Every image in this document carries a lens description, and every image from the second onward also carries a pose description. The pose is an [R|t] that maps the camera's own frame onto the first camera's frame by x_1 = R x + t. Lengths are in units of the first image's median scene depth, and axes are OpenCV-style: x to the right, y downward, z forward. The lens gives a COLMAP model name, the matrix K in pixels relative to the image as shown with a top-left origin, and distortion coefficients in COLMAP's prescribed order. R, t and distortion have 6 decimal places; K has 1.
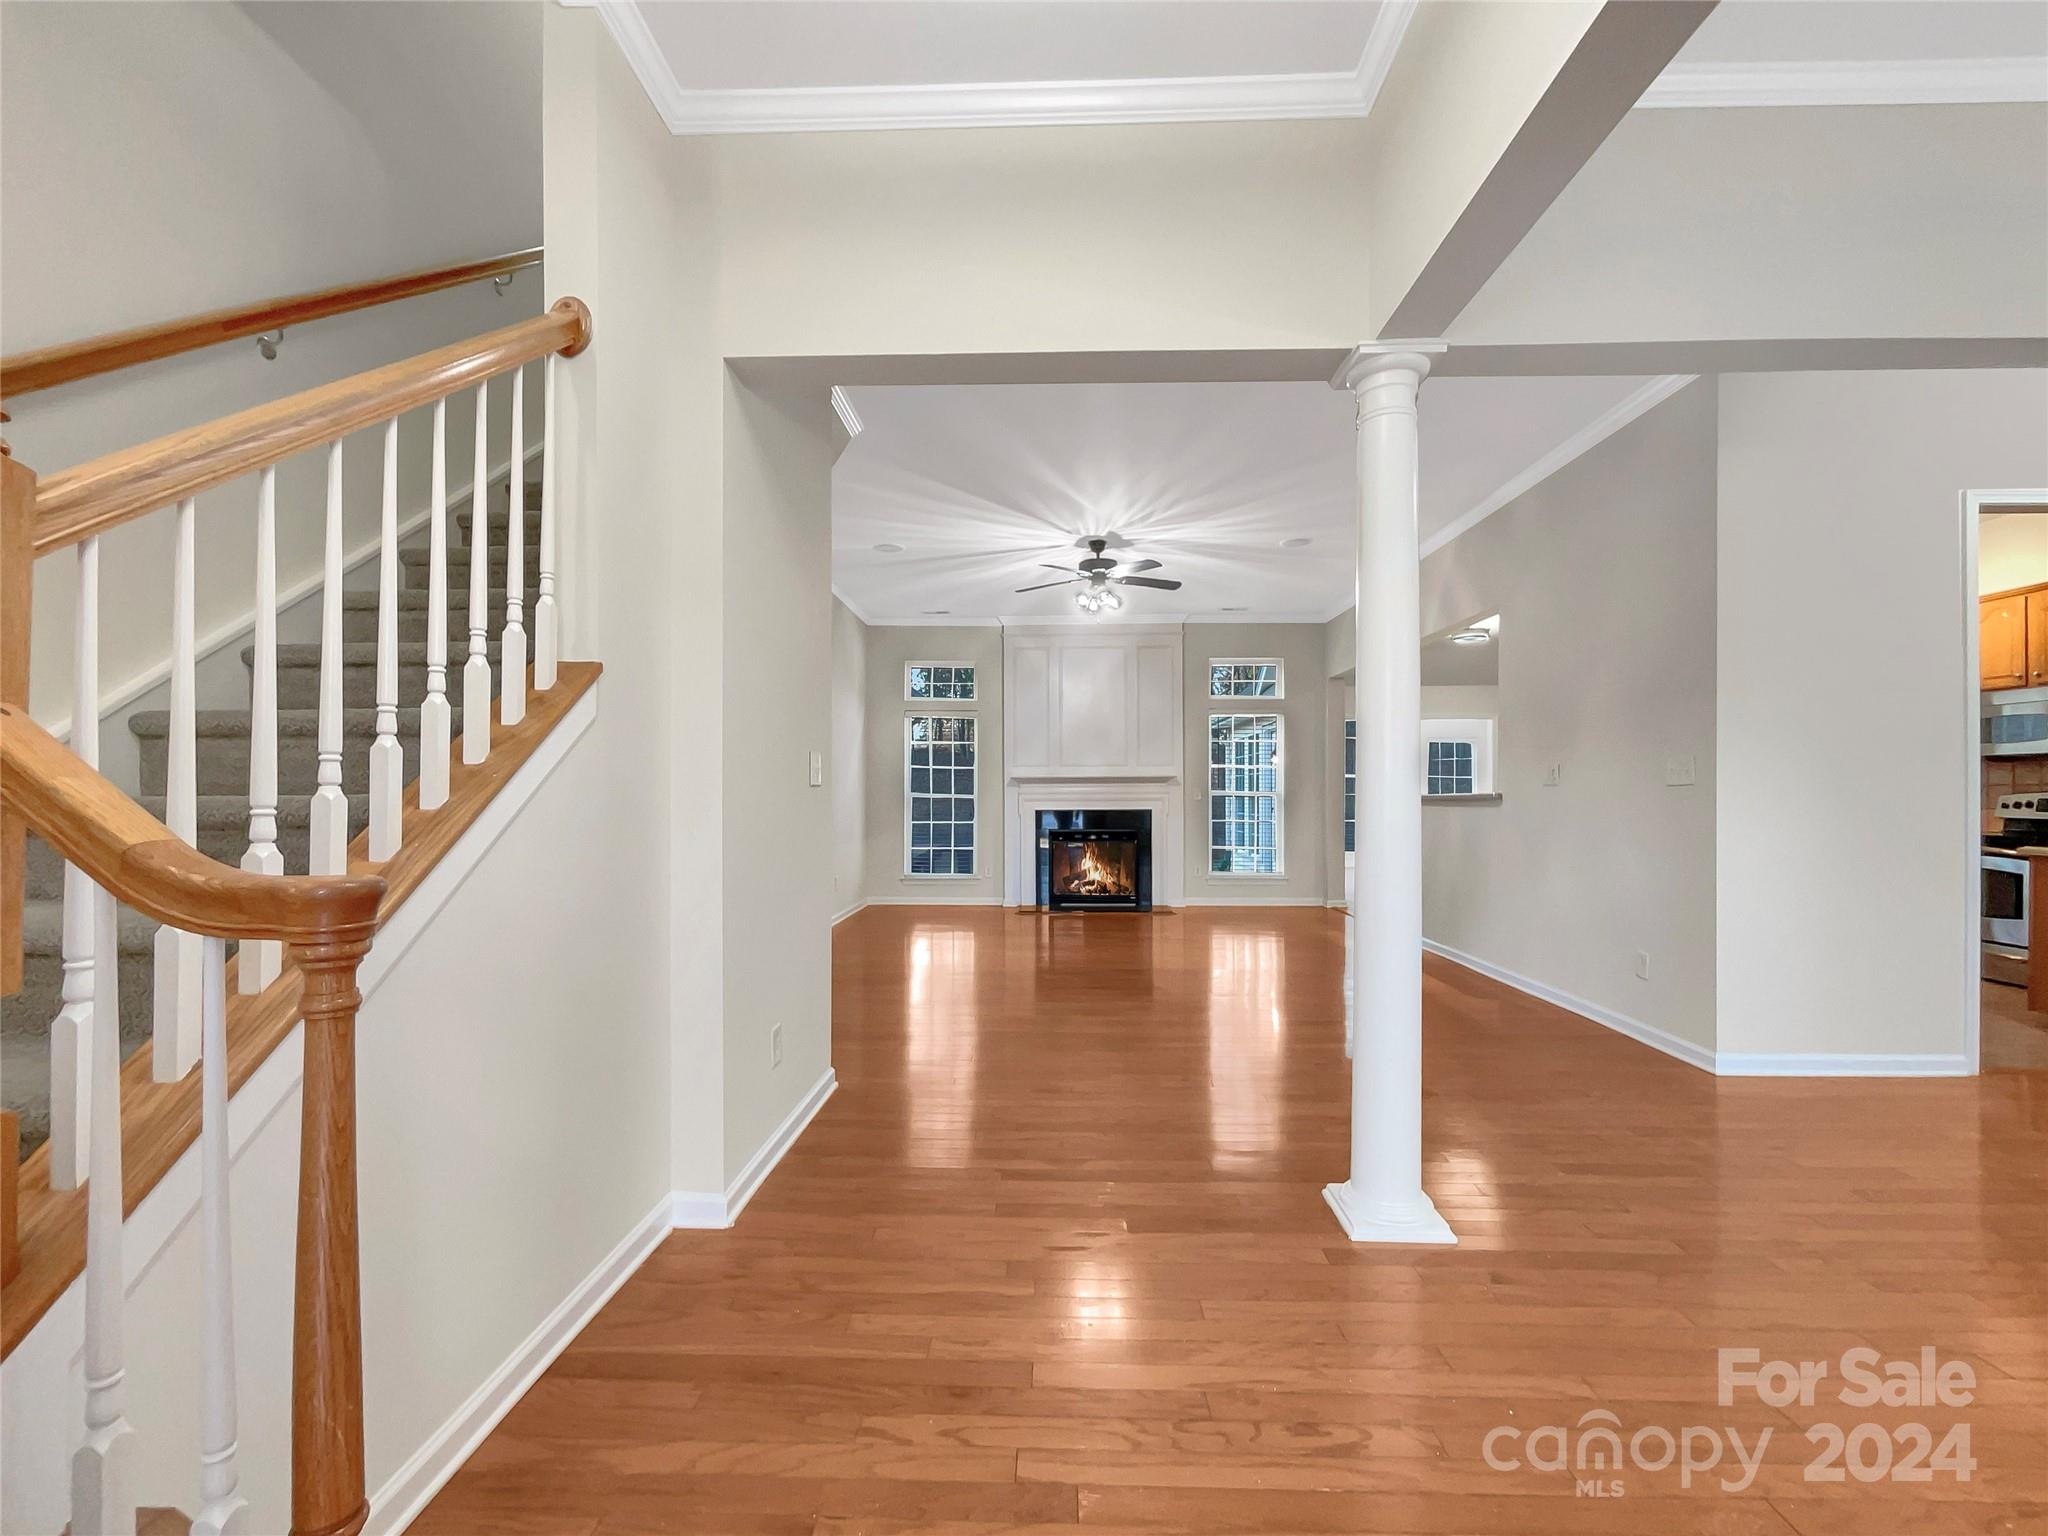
lens RADIAL K [[849.5, 0, 1023.0], [0, 849.5, 782.3], [0, 0, 1]] dist [0.002241, 0.000138]
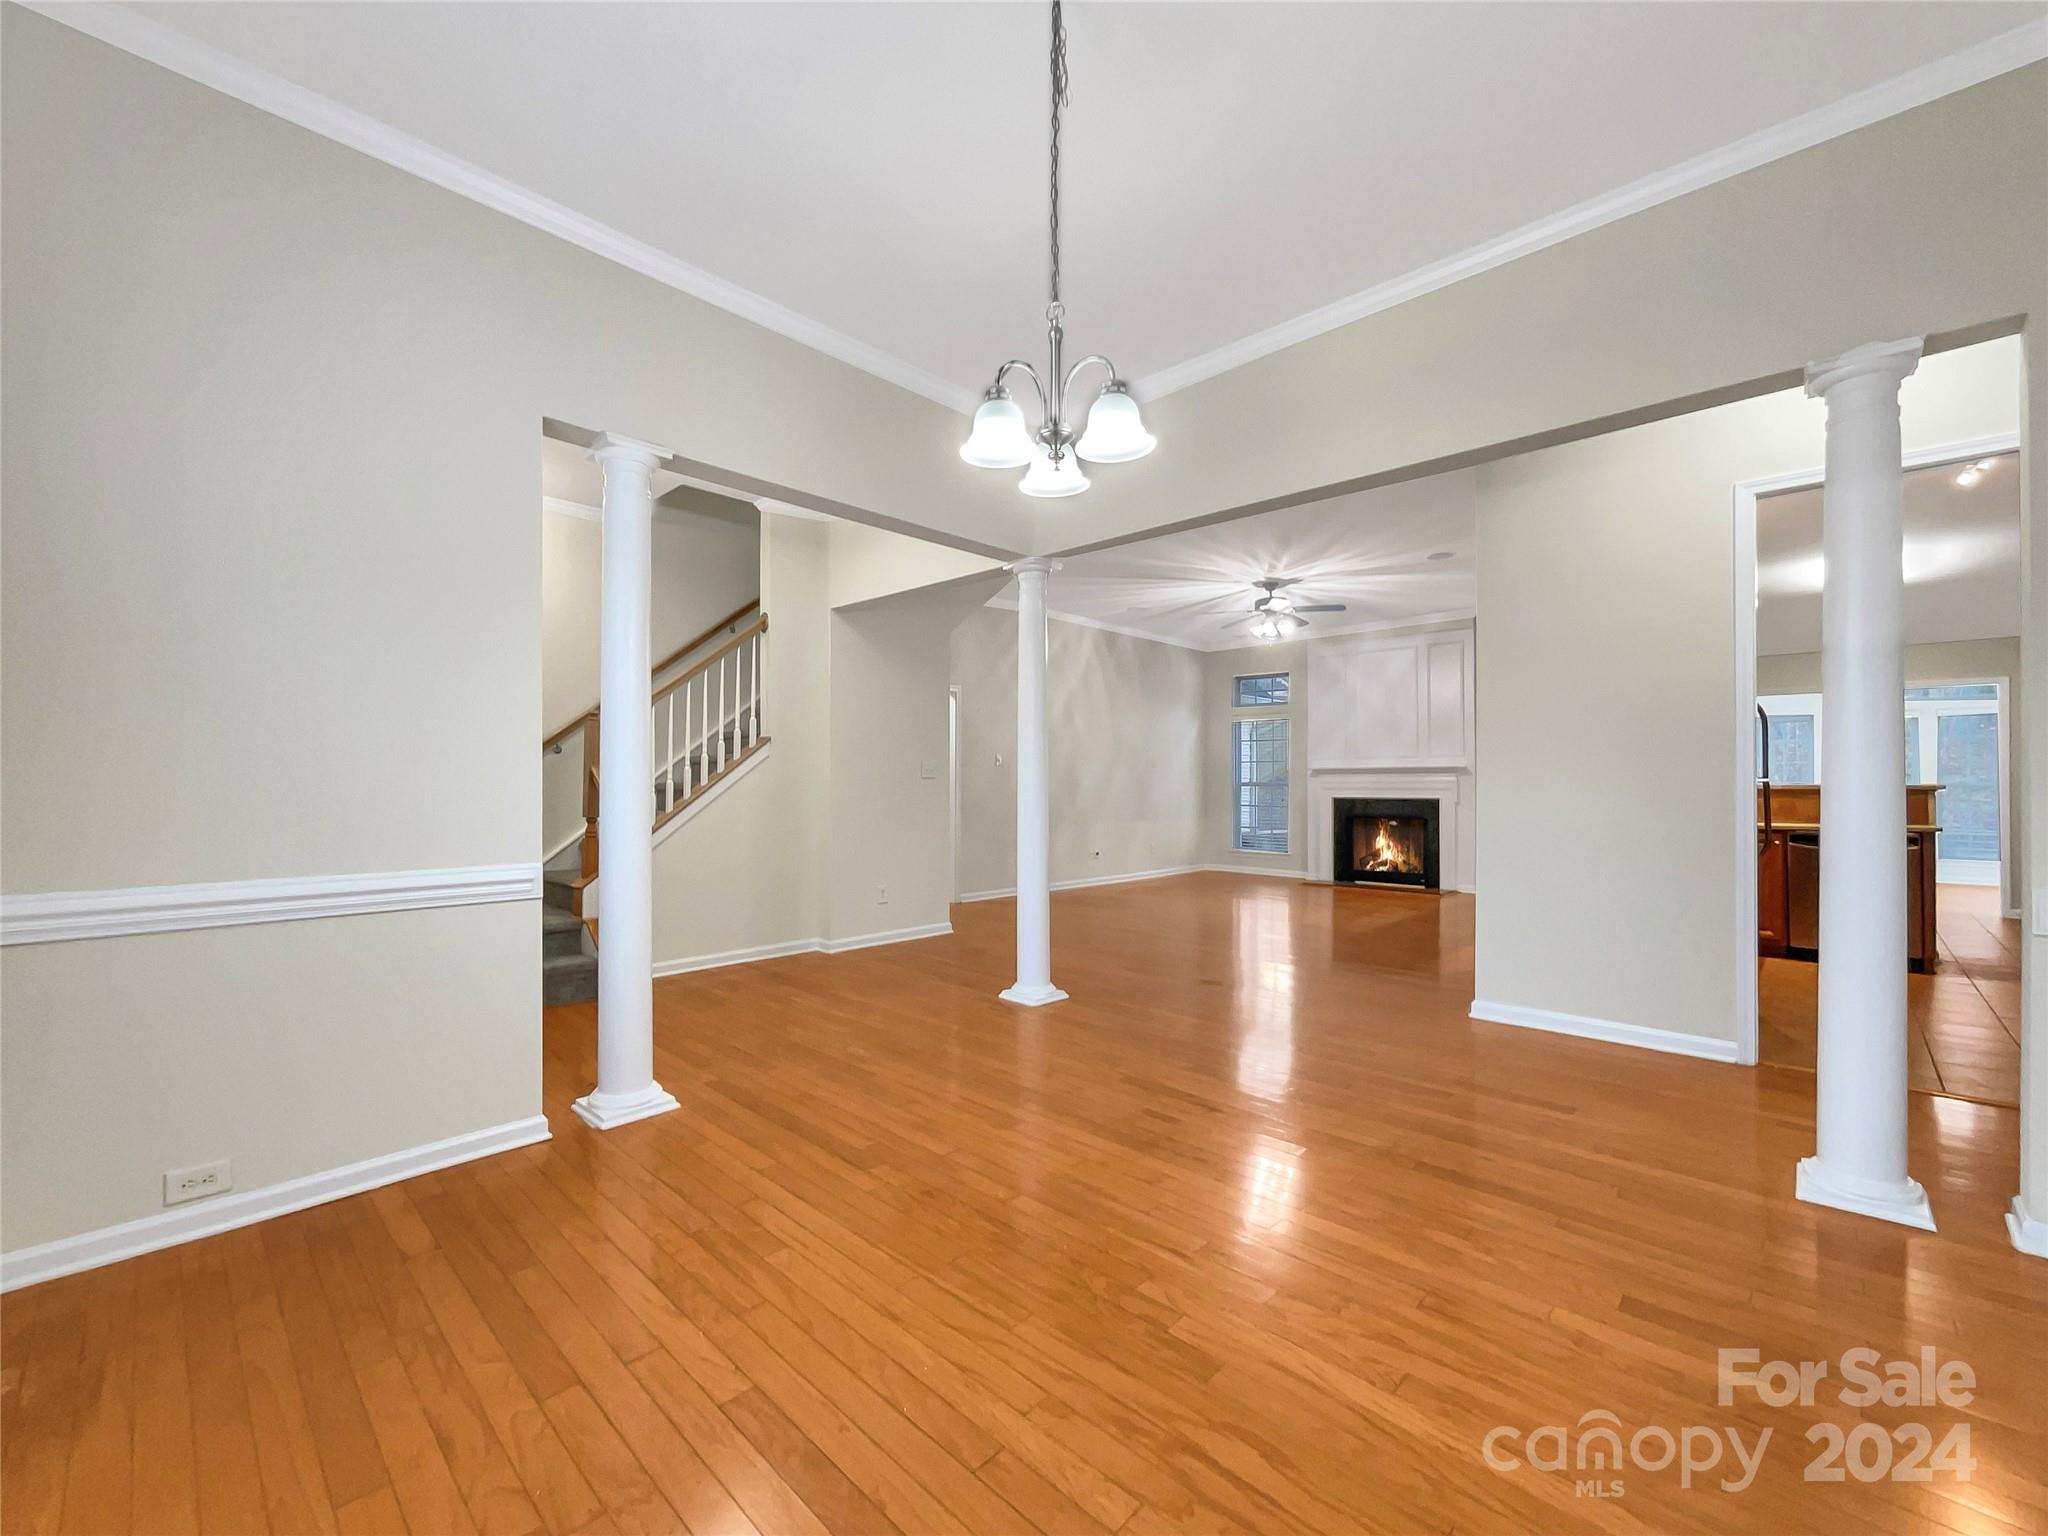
lens RADIAL K [[821.7, 0, 1024.0], [0, 821.7, 768.0], [0, 0, 1]] dist [-0.000759, -0.000089]
pose [[0.751978, -0.009464, -0.659120, 0.433691], [0.007277, 0.999955, -0.006055, -0.002216], [0.659148, -0.000243, 0.752013, -0.116217]]
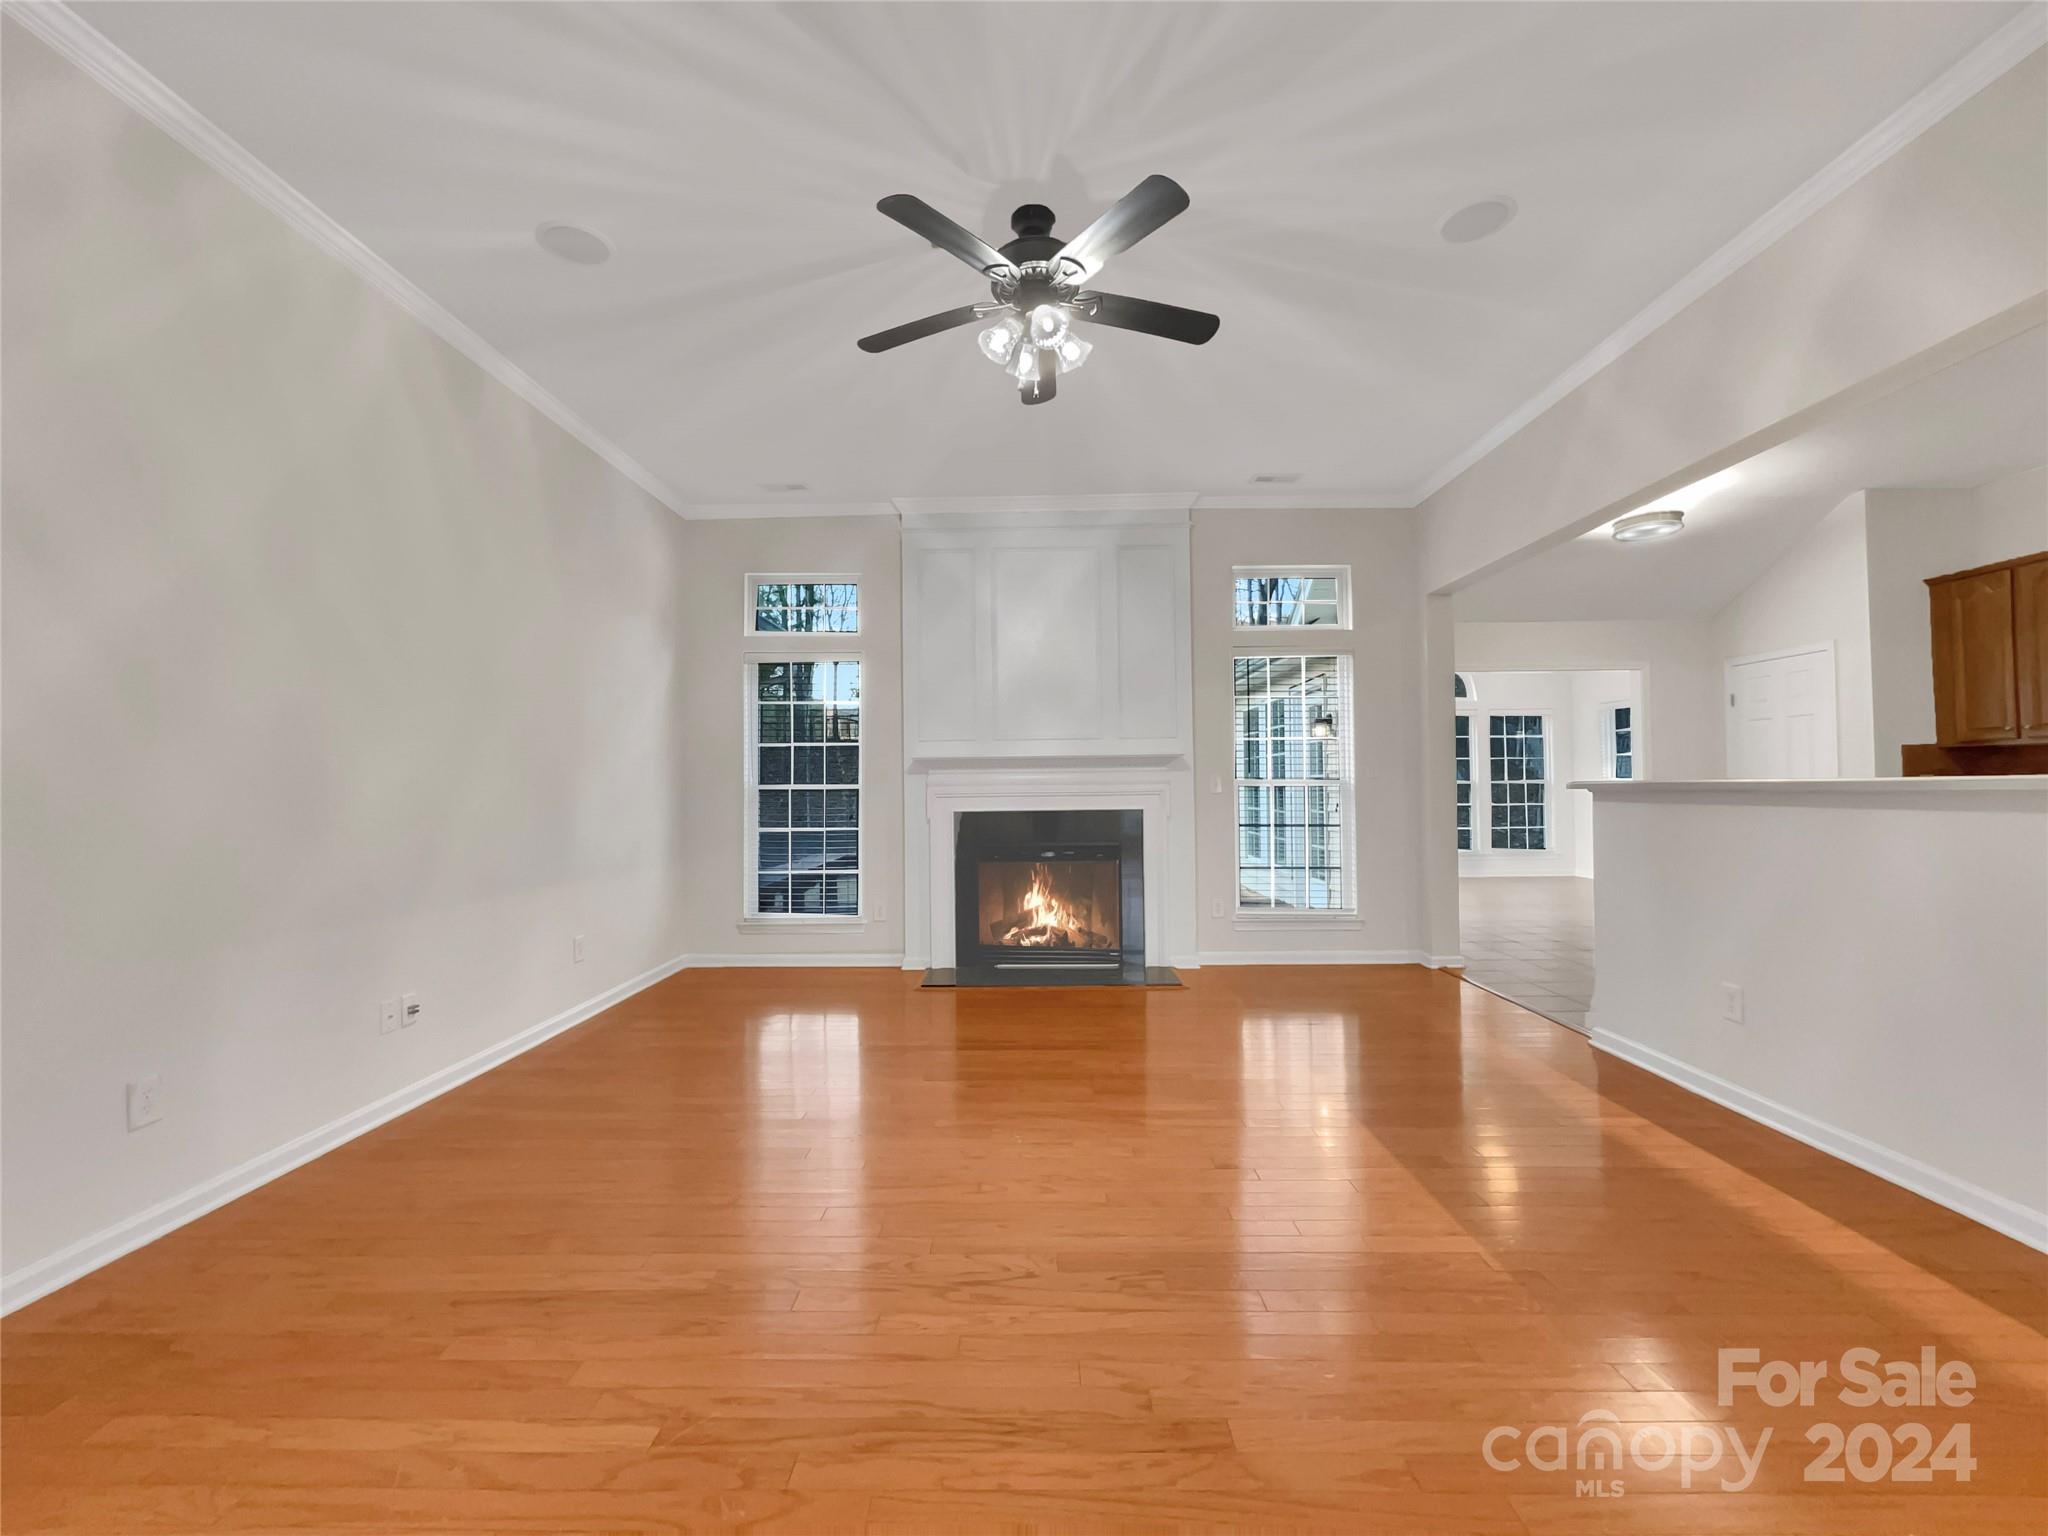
lens RADIAL K [[838.4, 0, 1023.7], [0, 838.4, 735.1], [0, 0, 1]] dist [-0.001208, -0.000073]
pose [[0.999882, -0.003719, -0.014877, 0.075645], [0.003202, 0.999395, -0.034630, -0.000616], [0.014996, 0.034578, 0.999289, 0.392874]]
